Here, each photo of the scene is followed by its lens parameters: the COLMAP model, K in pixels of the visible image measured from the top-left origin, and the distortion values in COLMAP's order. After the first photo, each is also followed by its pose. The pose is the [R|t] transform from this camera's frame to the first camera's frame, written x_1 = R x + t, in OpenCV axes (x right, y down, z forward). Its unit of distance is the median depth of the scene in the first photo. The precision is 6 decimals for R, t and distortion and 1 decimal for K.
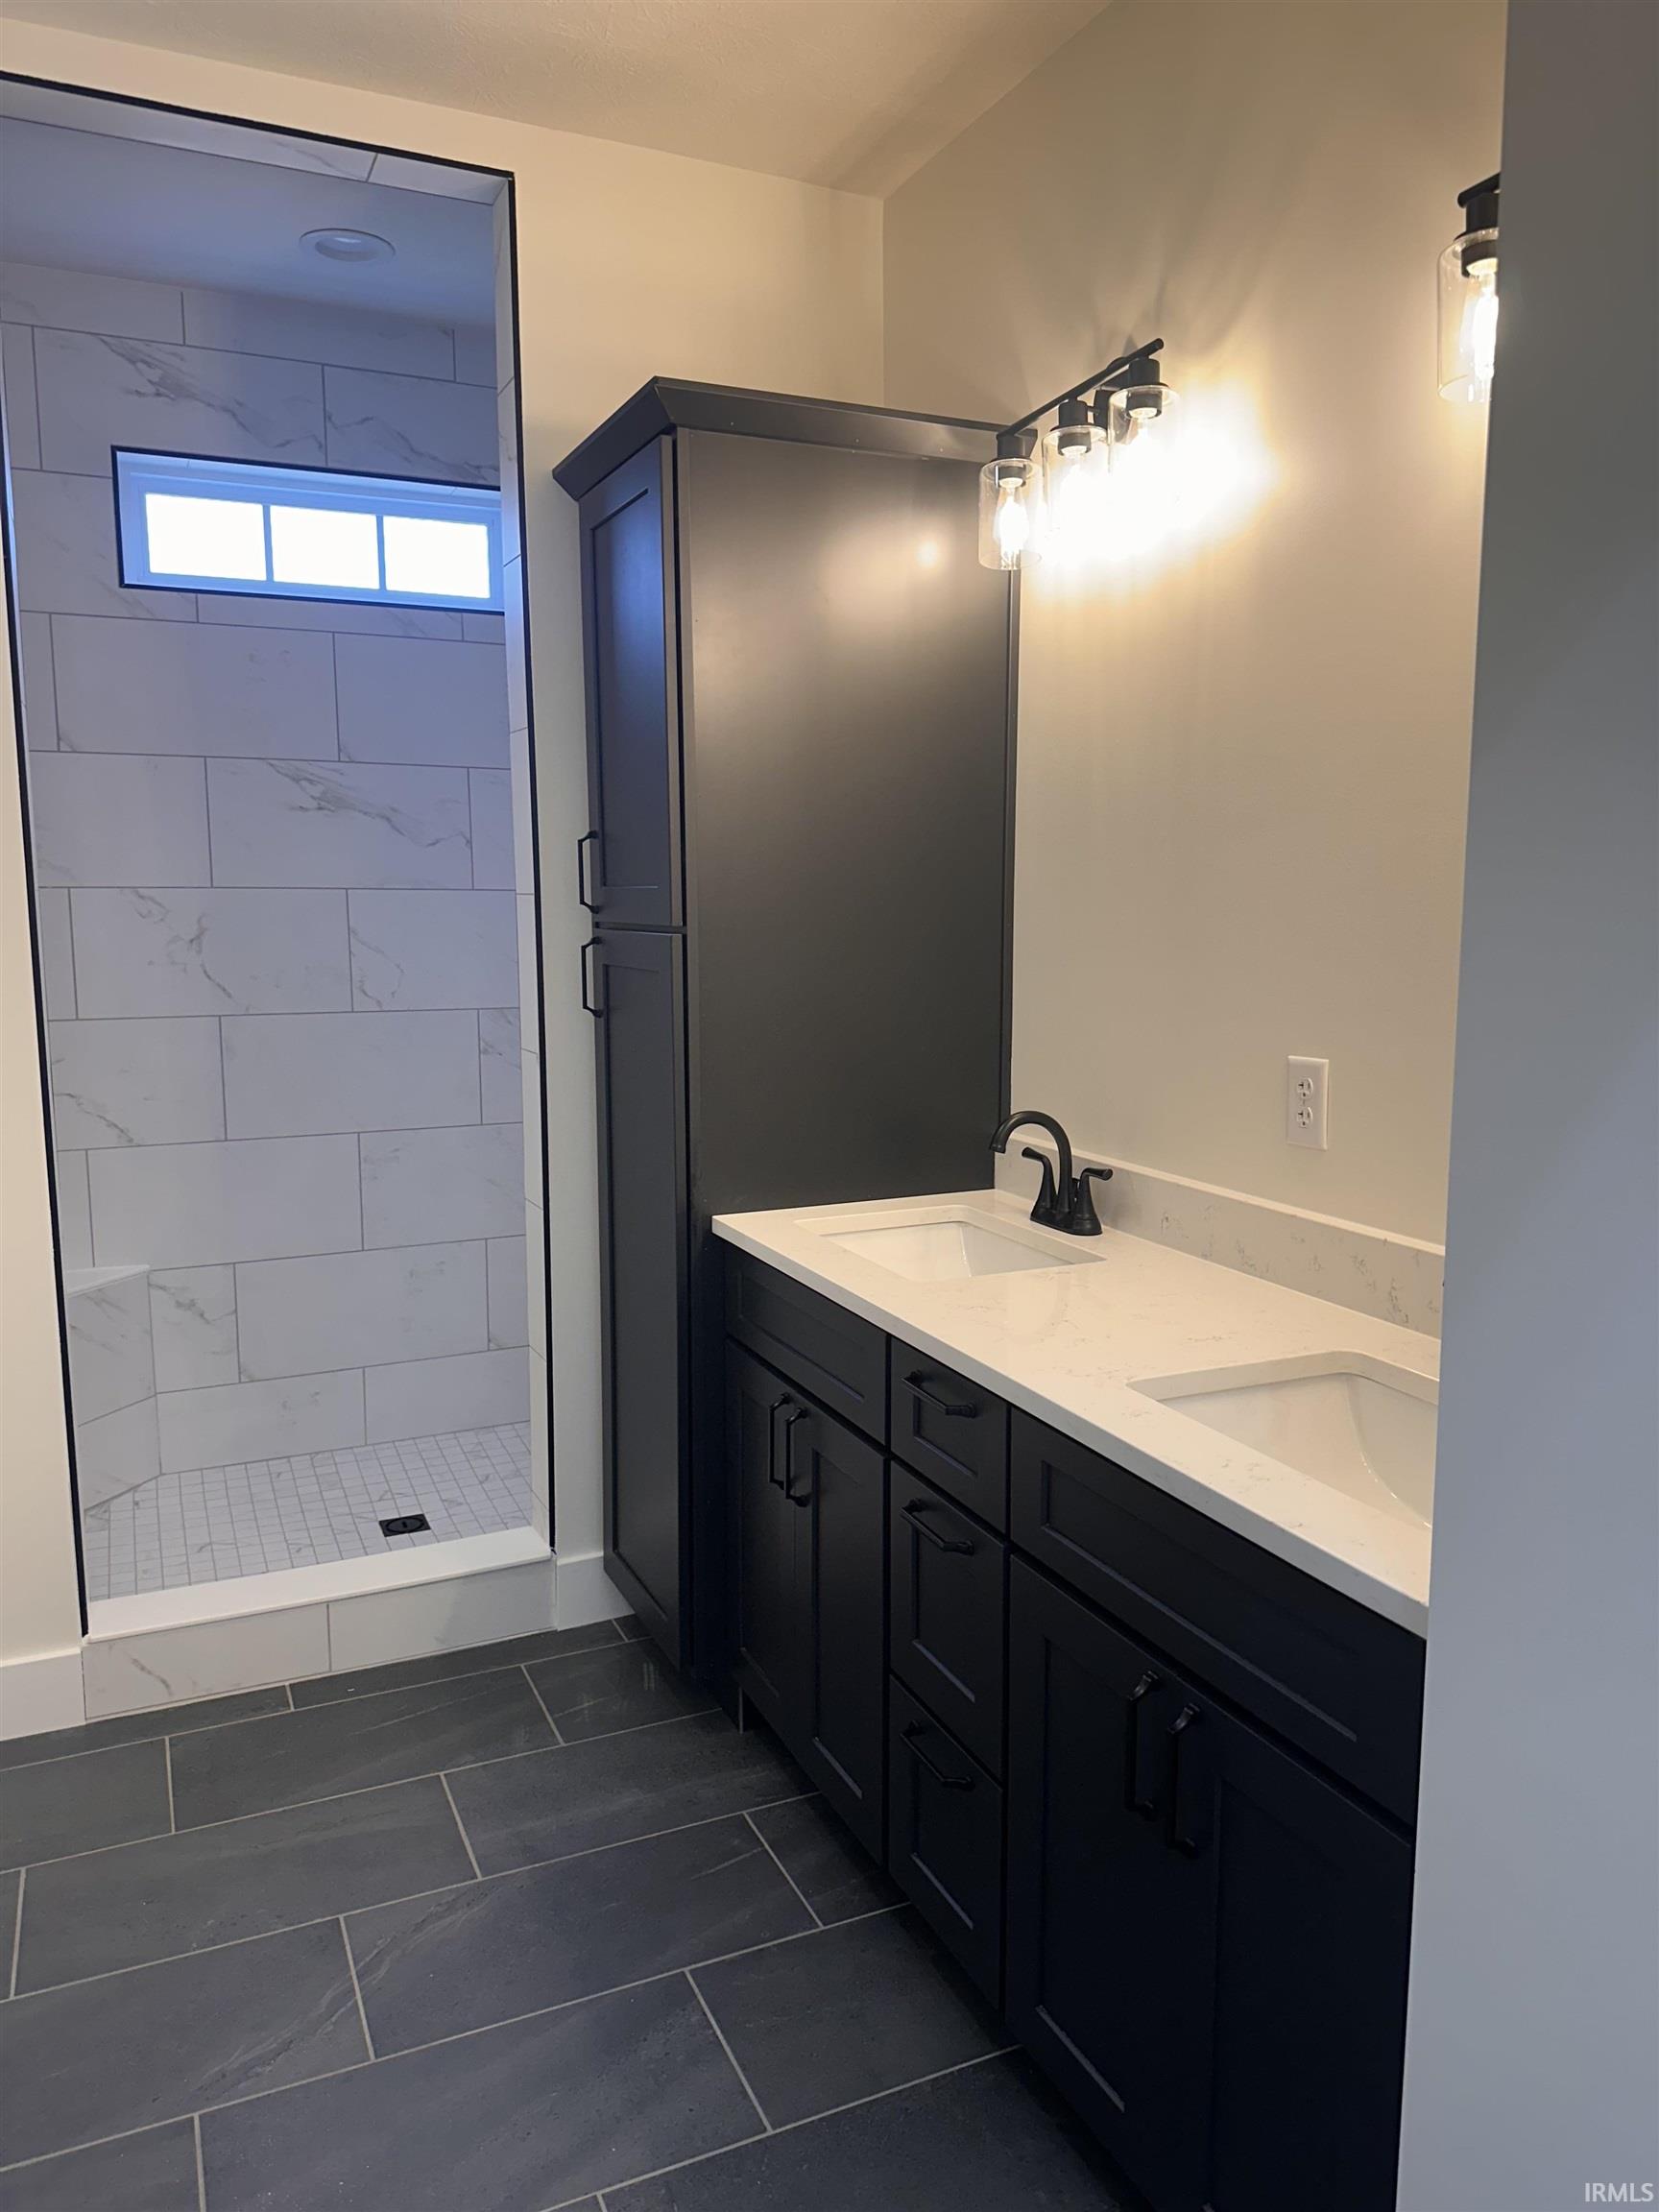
lens RADIAL K [[1552.0, 0, 828.6], [0, 1552.0, 1107.9], [0, 0, 1]] dist [0.028602, -0.024451]
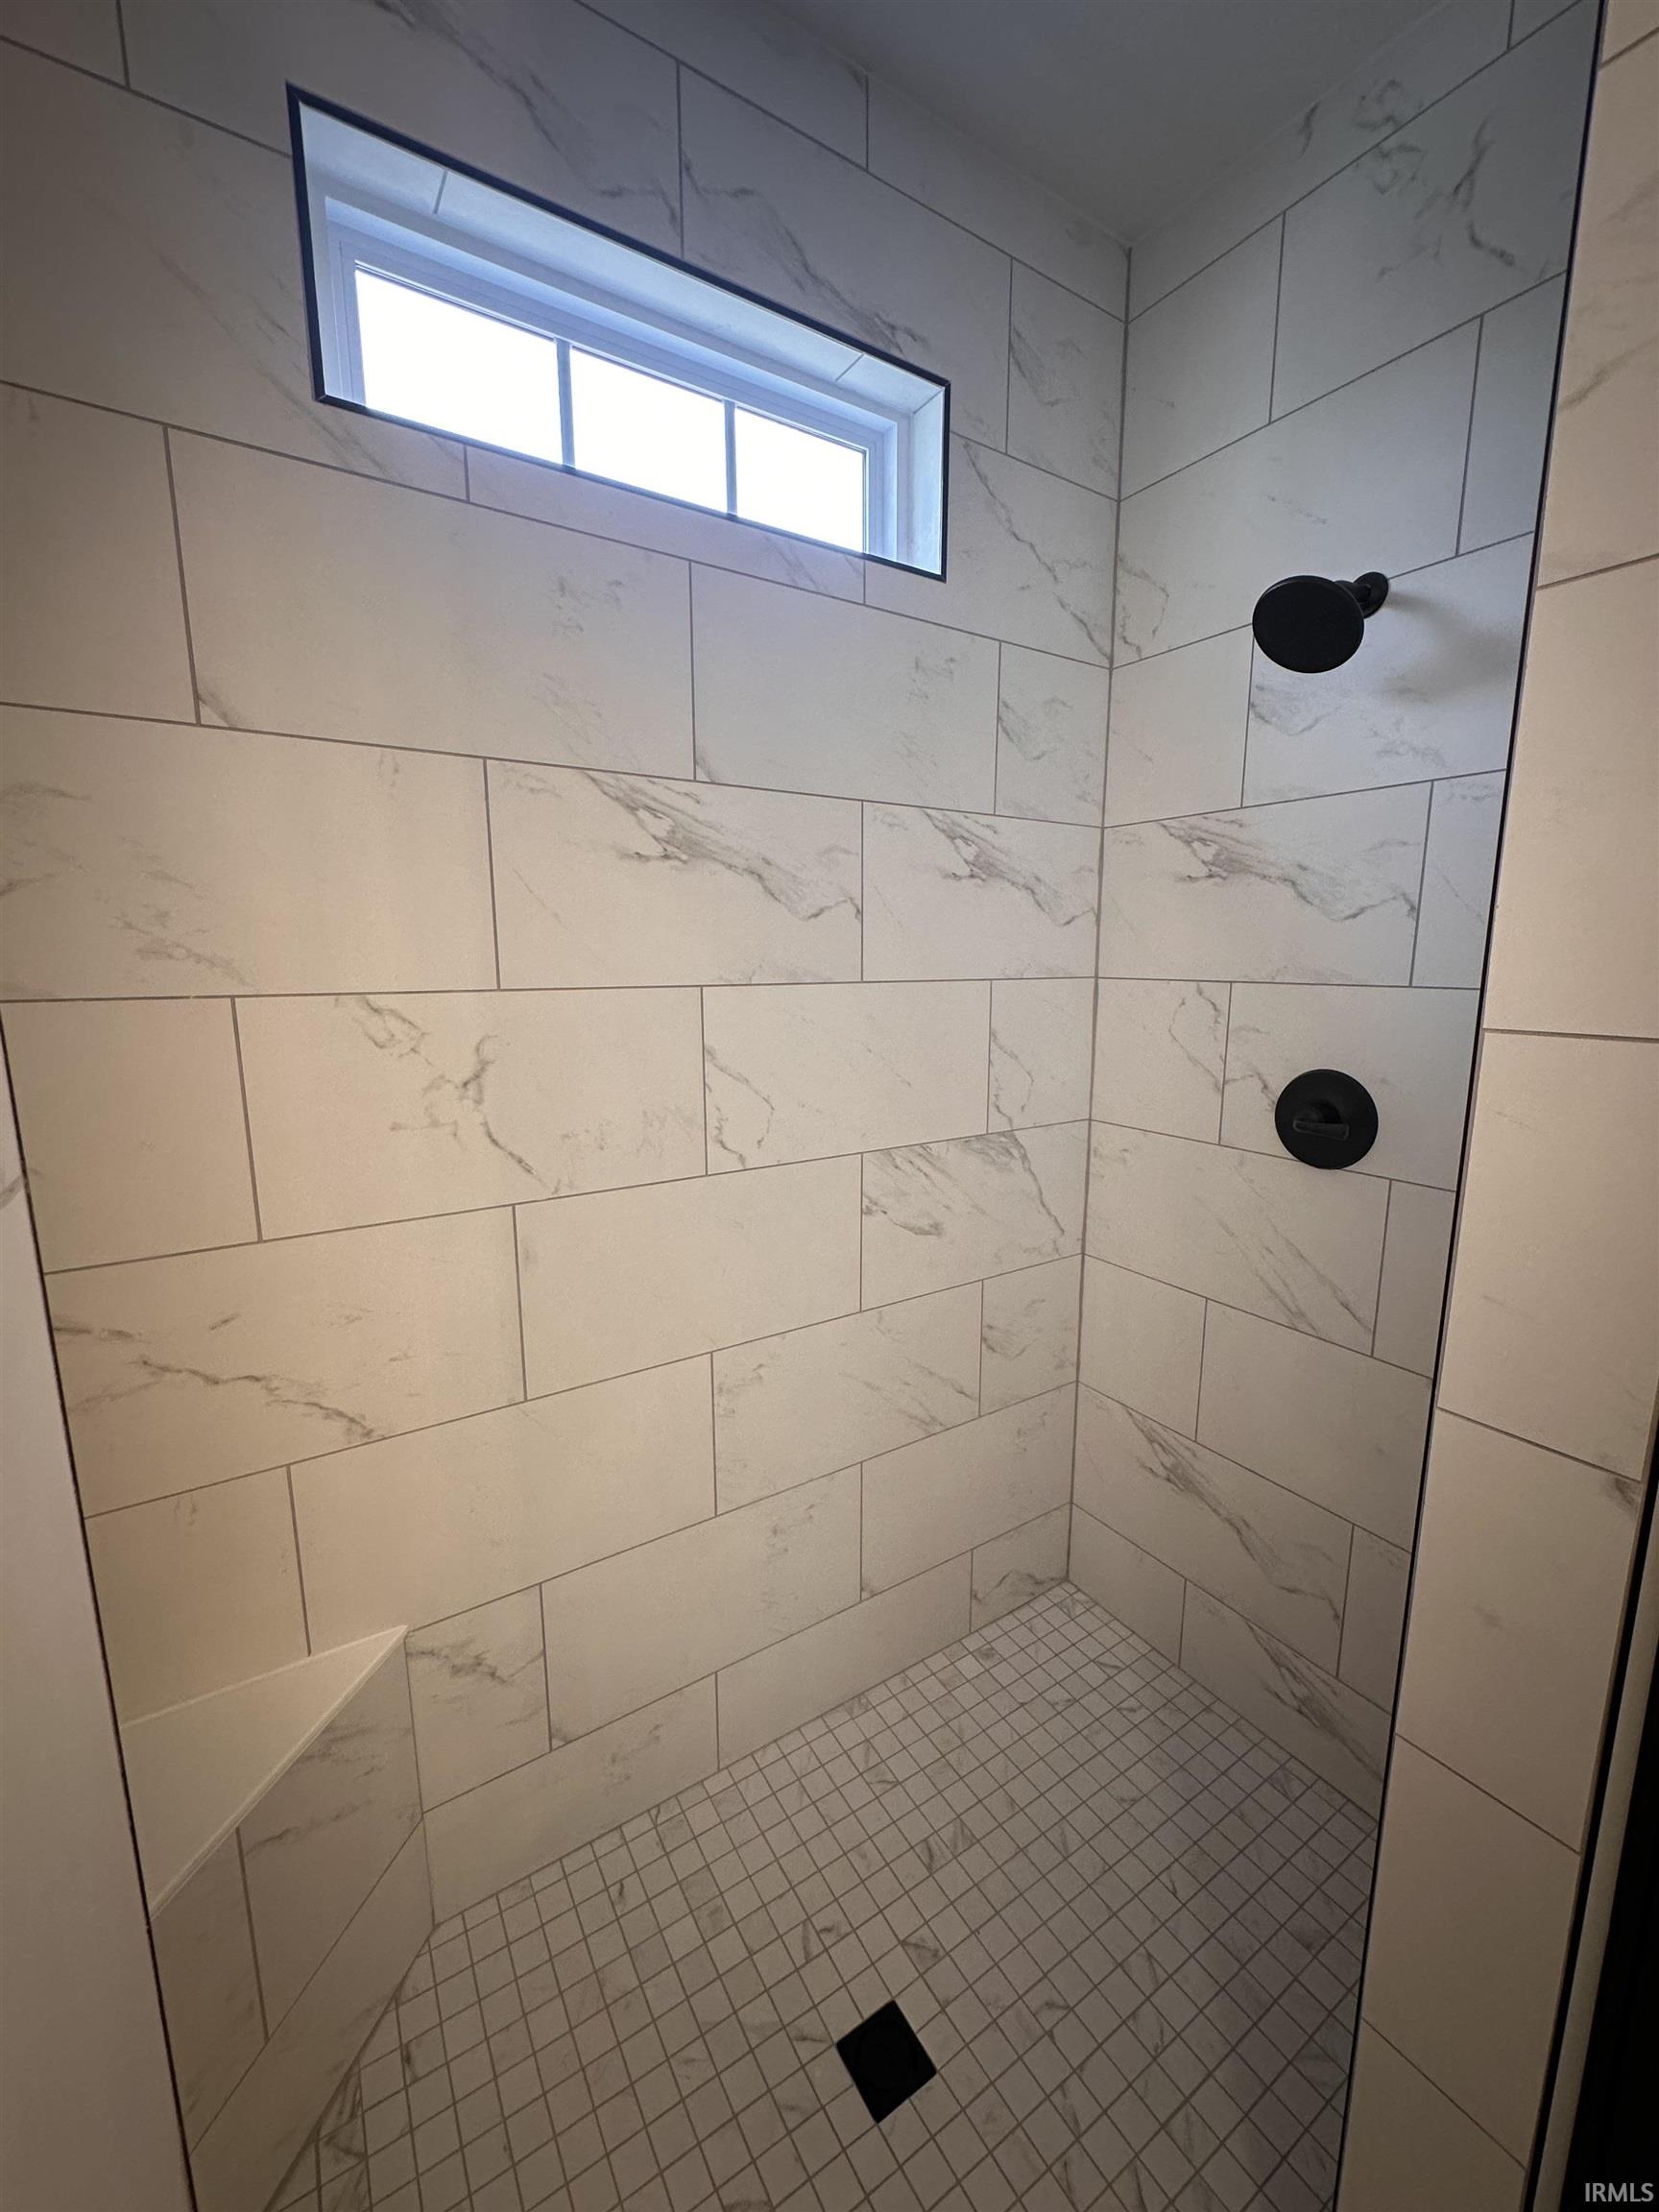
lens RADIAL K [[884.3, 0, 829.0], [0, 884.3, 1116.4], [0, 0, 1]] dist [-0.003653, 0.000607]
pose [[0.989684, -0.025466, 0.140989, -0.315235], [0.019753, 0.998932, 0.041769, -0.103669], [-0.141902, -0.038554, 0.989130, 0.644227]]
